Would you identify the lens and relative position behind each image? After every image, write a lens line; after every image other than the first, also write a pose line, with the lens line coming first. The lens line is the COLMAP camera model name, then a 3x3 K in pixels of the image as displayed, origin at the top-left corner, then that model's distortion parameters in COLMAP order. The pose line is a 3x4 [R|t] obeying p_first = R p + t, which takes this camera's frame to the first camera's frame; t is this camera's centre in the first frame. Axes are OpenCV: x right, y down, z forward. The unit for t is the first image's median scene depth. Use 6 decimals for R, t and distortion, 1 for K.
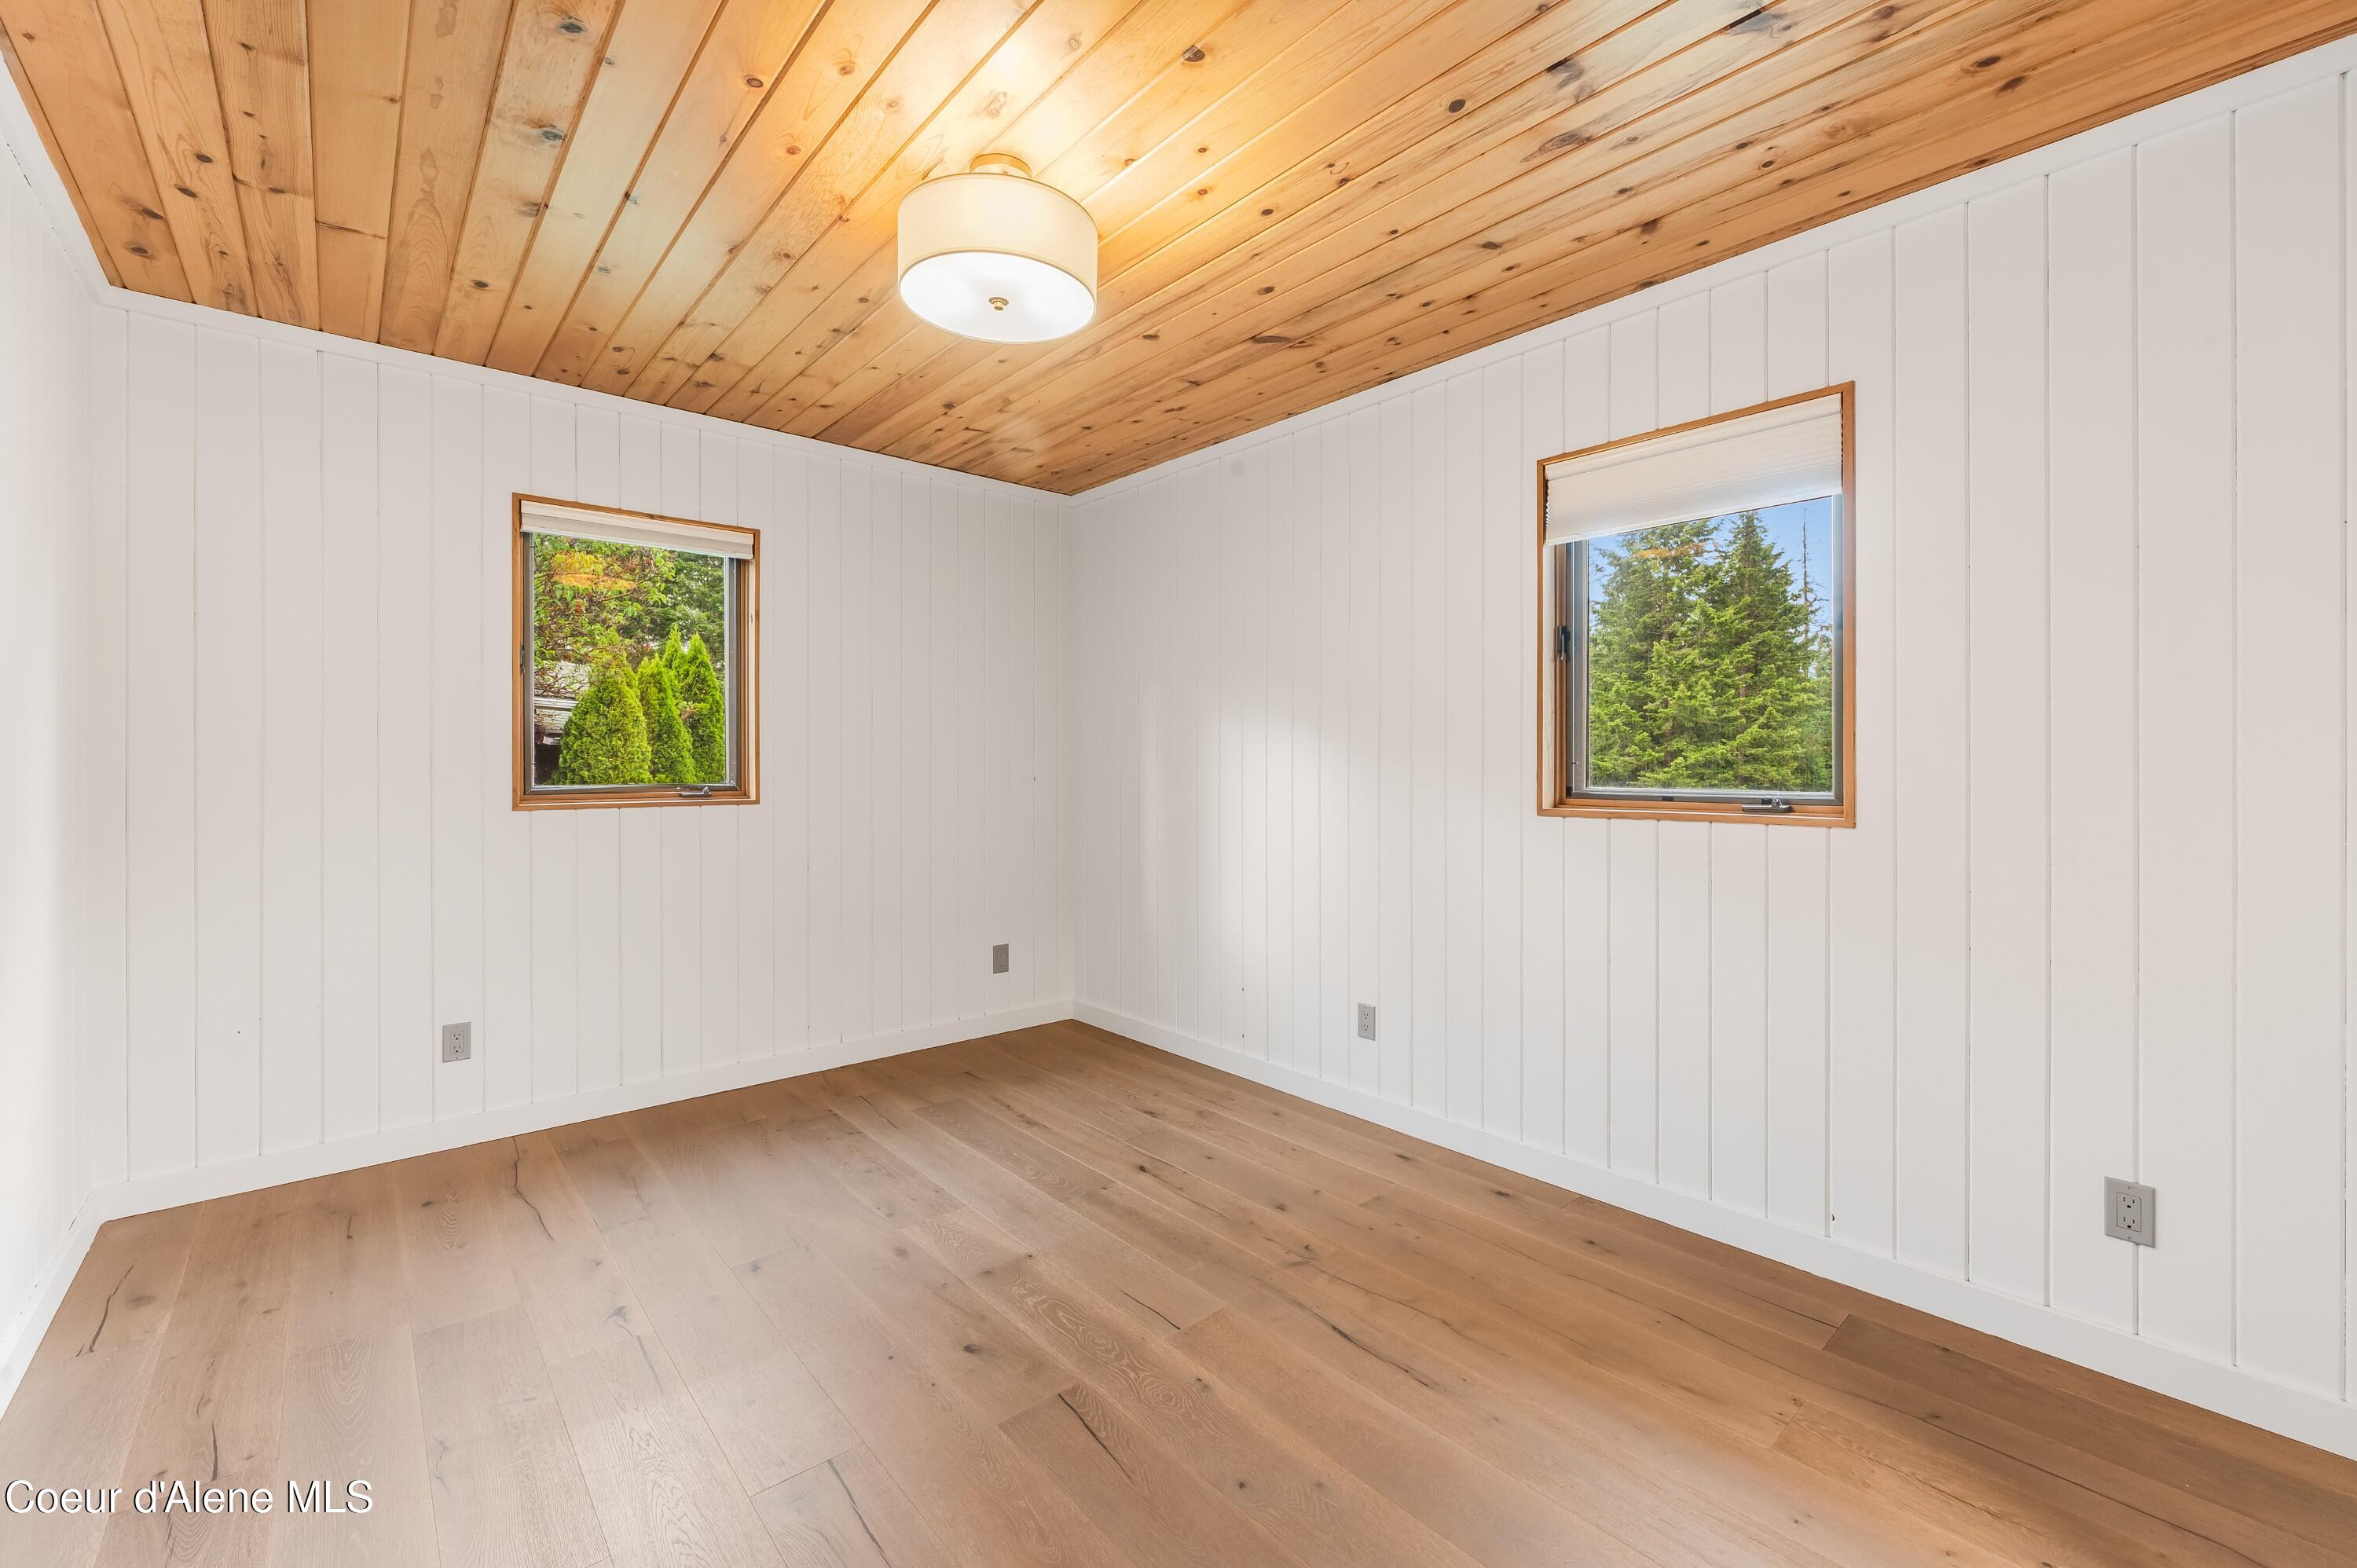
lens RADIAL K [[952.3, 0, 1178.0], [0, 952.3, 773.6], [0, 0, 1]] dist [-0.004546, 0.000136]
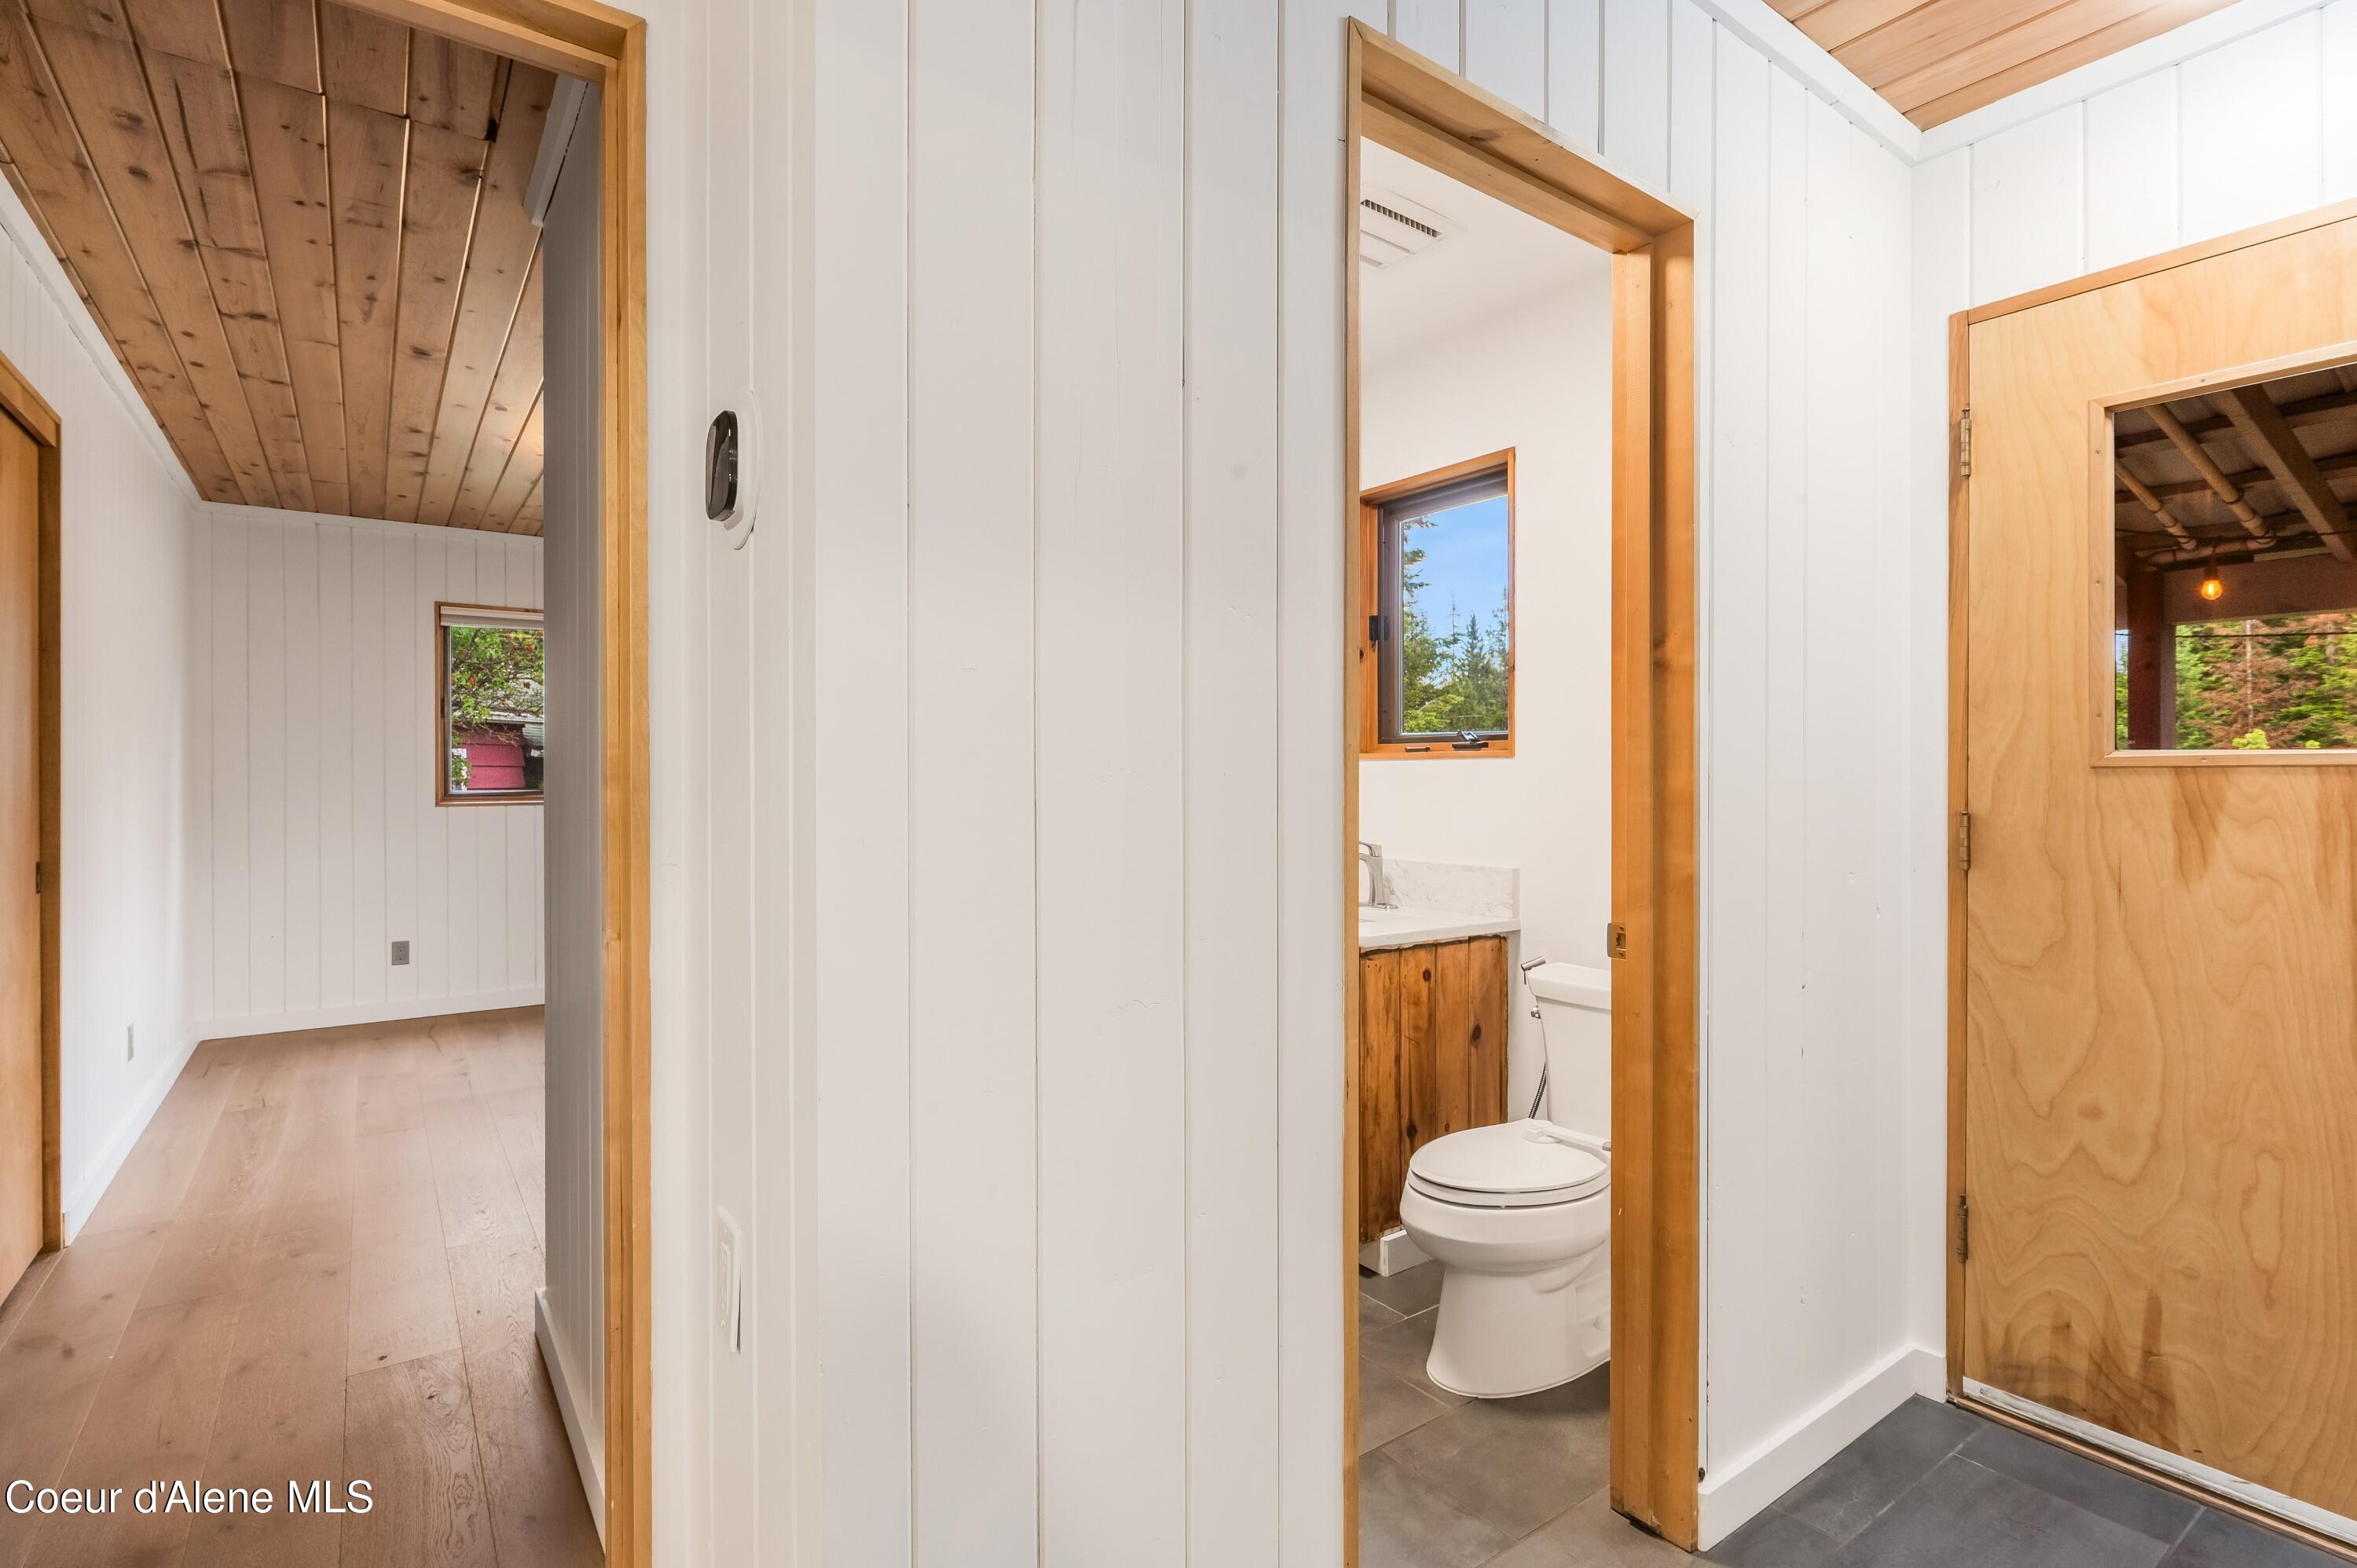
lens RADIAL K [[1120.6, 0, 1178.5], [0, 1120.6, 784.0], [0, 0, 1]] dist [0.005602, 0.000675]
pose [[0.995317, -0.001618, -0.096656, 0.755665], [0.001628, 0.999999, 0.000024, 0.004974], [0.096656, -0.000181, 0.995318, -0.782780]]
